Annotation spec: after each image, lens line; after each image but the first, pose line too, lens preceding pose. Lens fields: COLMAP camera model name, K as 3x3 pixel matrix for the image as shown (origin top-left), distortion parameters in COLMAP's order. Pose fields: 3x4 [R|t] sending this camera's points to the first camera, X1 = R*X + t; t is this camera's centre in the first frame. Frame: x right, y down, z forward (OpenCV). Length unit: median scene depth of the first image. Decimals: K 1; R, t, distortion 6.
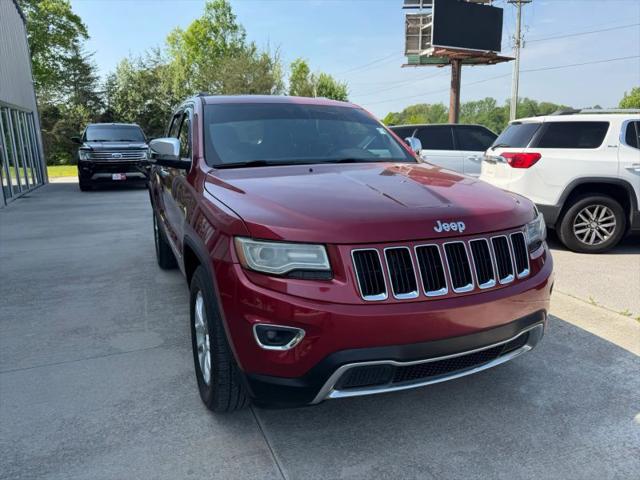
lens RADIAL K [[454.5, 0, 316.8], [0, 454.5, 247.0], [0, 0, 1]] dist [0.017425, -0.023034]
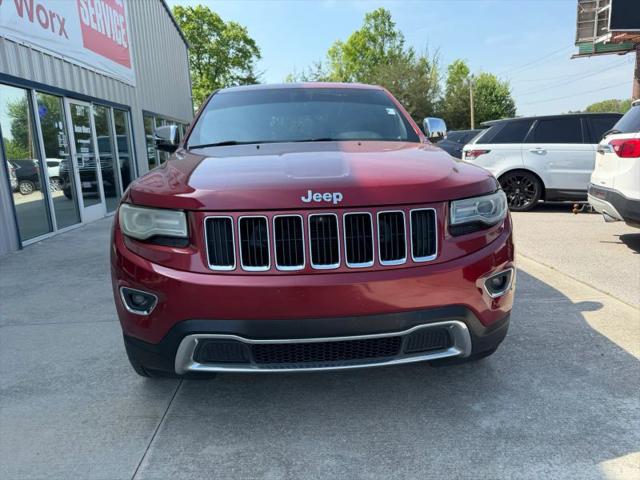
lens RADIAL K [[454.5, 0, 317.8], [0, 454.5, 247.2], [0, 0, 1]] dist [0.017425, -0.023034]
pose [[0.942805, 0.047275, -0.329976, 0.033075], [-0.052148, 0.998622, -0.005927, 0.003359], [0.329241, 0.022795, 0.943971, 0.008899]]
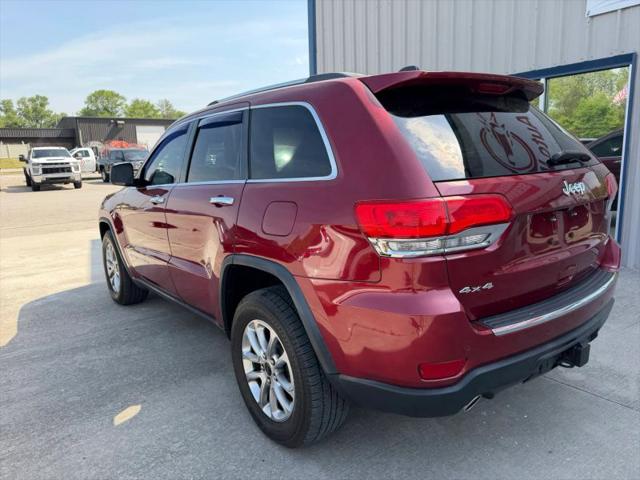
lens RADIAL K [[454.5, 0, 315.7], [0, 454.5, 242.8], [0, 0, 1]] dist [0.017425, -0.023034]
pose [[-0.969658, 0.094428, -0.225491, 0.005120], [-0.006640, 0.911875, 0.410414, -0.052916], [0.244375, 0.399458, -0.883580, 0.220559]]
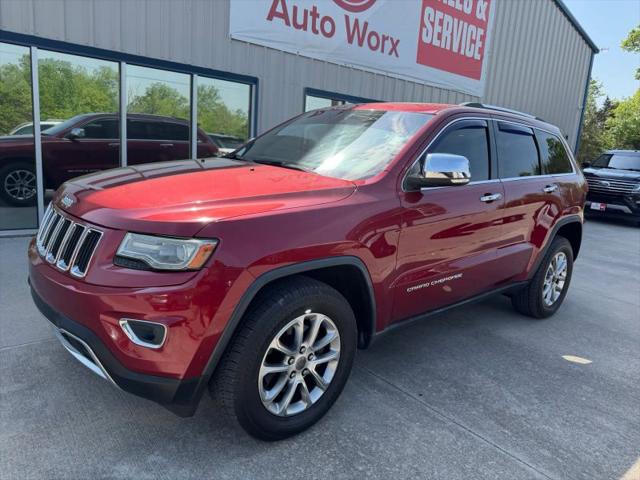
lens RADIAL K [[454.5, 0, 320.9], [0, 454.5, 239.8], [0, 0, 1]] dist [0.017425, -0.023034]
pose [[0.312986, 0.230794, -0.921289, 0.087908], [-0.300985, 0.944130, 0.134264, -0.016837], [0.900804, 0.235271, 0.364964, 0.066749]]
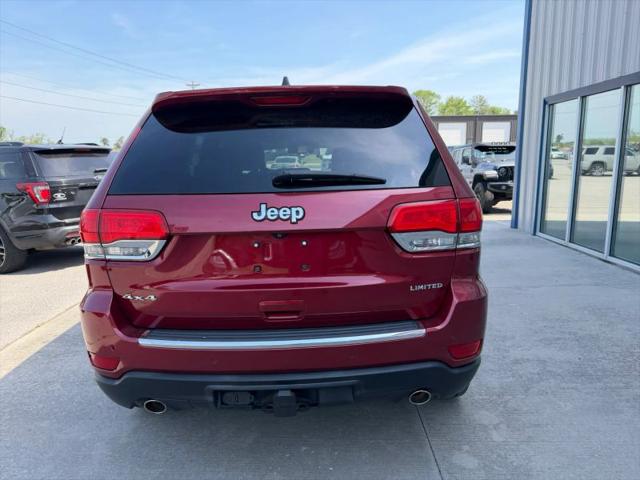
lens RADIAL K [[454.5, 0, 324.2], [0, 454.5, 235.6], [0, 0, 1]] dist [0.017425, -0.023034]
pose [[-0.924740, -0.031393, 0.379303, -0.060636], [0.119939, 0.921777, 0.368702, -0.052106], [-0.361208, 0.386447, -0.848639, 0.217876]]
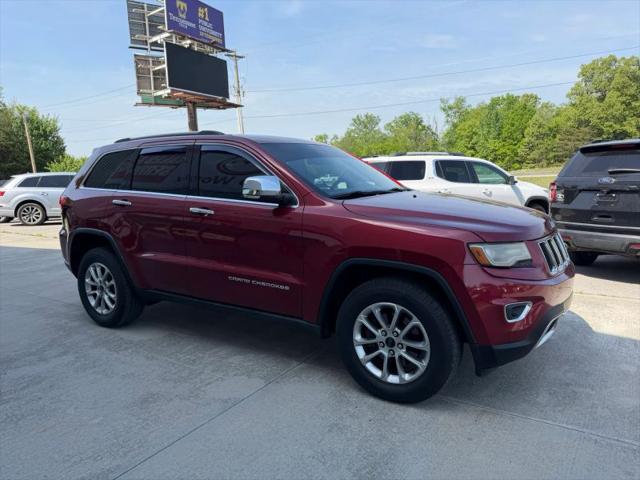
lens RADIAL K [[454.5, 0, 323.7], [0, 454.5, 242.2], [0, 0, 1]] dist [0.017425, -0.023034]
pose [[0.816975, -0.099325, 0.568055, -0.071186], [0.150737, 0.987589, -0.044108, -0.001964], [-0.556624, 0.121662, 0.821808, 0.008521]]
